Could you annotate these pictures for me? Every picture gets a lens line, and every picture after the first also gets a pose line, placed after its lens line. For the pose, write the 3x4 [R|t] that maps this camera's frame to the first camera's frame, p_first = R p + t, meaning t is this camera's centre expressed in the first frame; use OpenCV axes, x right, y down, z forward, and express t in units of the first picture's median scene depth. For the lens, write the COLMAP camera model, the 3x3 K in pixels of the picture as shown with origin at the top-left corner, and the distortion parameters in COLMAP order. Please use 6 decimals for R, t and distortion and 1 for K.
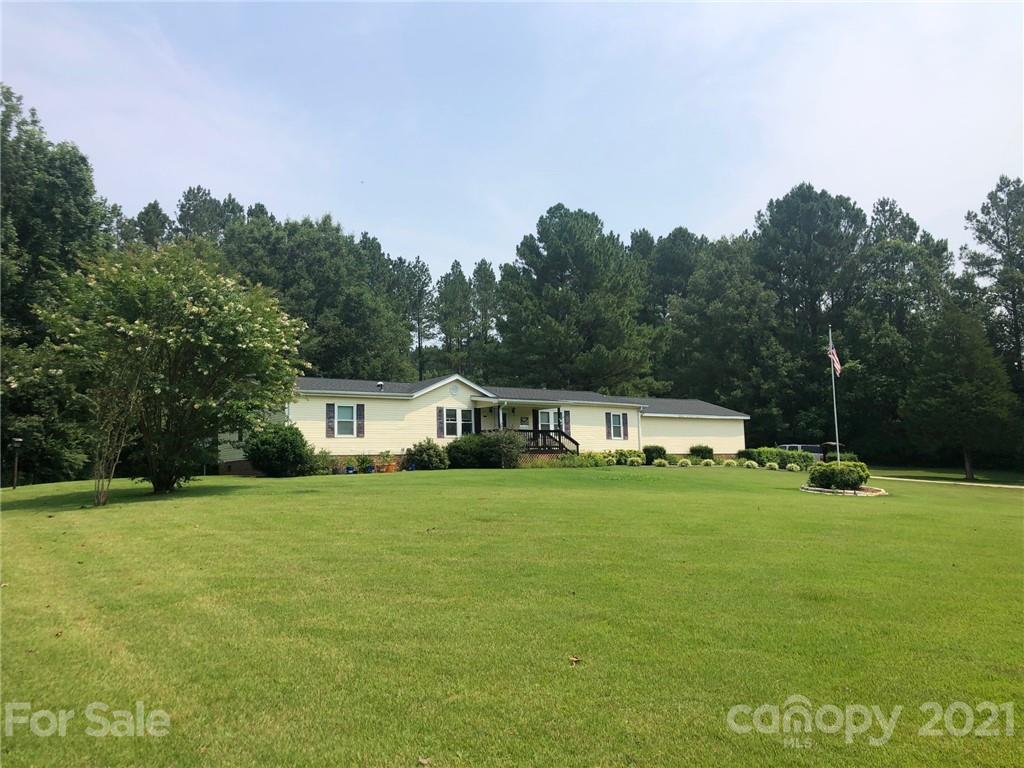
lens RADIAL K [[823.8, 0, 512.0], [0, 823.8, 384.0], [0, 0, 1]] dist [0.012934, 0.003714]
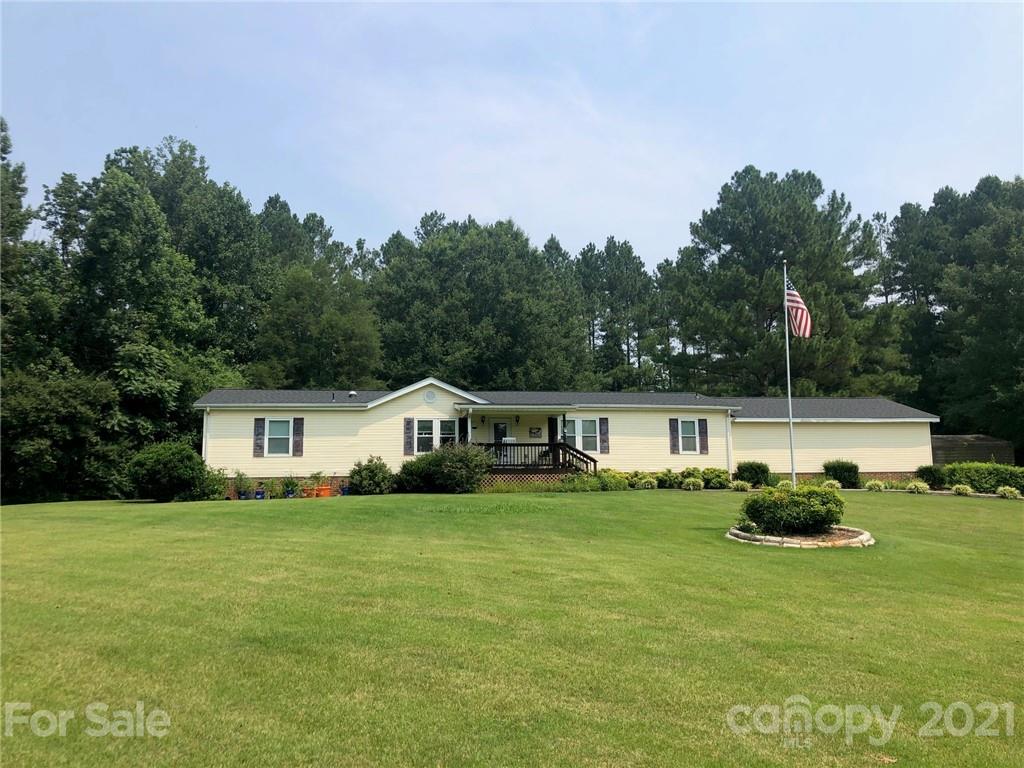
lens RADIAL K [[825.7, 0, 536.0], [0, 825.7, 388.5], [0, 0, 1]] dist [0.007639, 0.005646]
pose [[0.899935, -0.047934, -0.433381, 0.361048], [0.041972, 0.998847, -0.023321, 0.021005], [0.433999, 0.002797, 0.900909, 0.281819]]
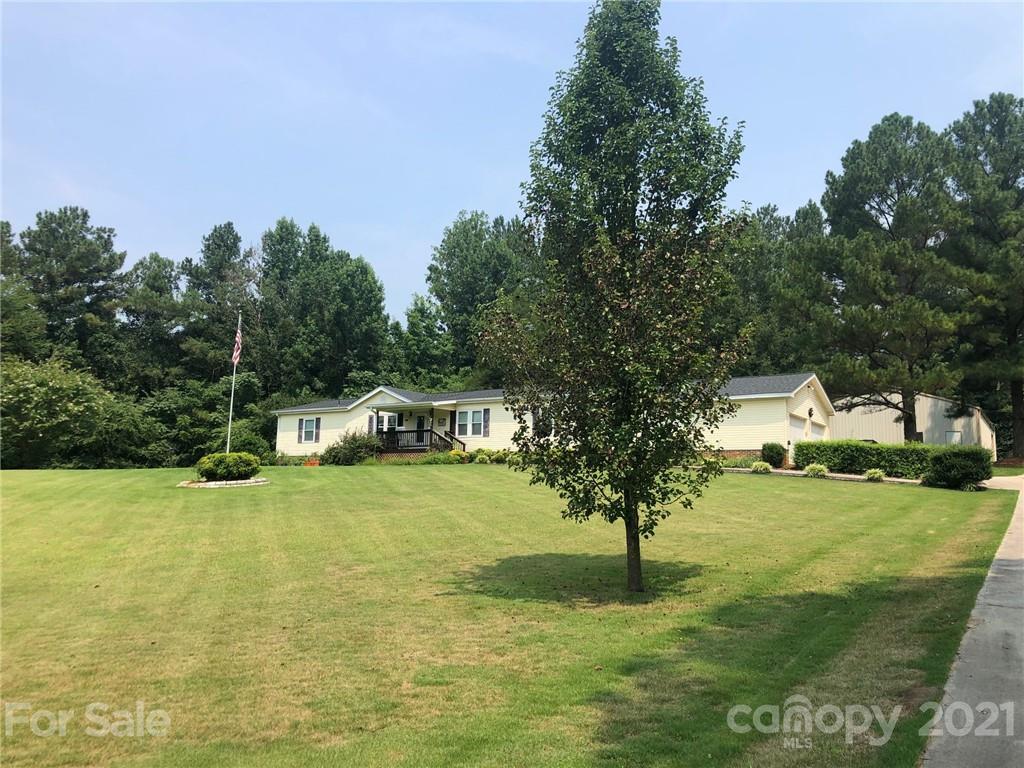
lens RADIAL K [[825.7, 0, 536.0], [0, 825.7, 388.5], [0, 0, 1]] dist [0.007639, 0.005646]
pose [[0.360120, -0.089700, -0.928584, 1.028862], [0.077169, 0.994820, -0.066171, 0.080898], [0.929709, -0.047828, 0.365177, 0.727027]]
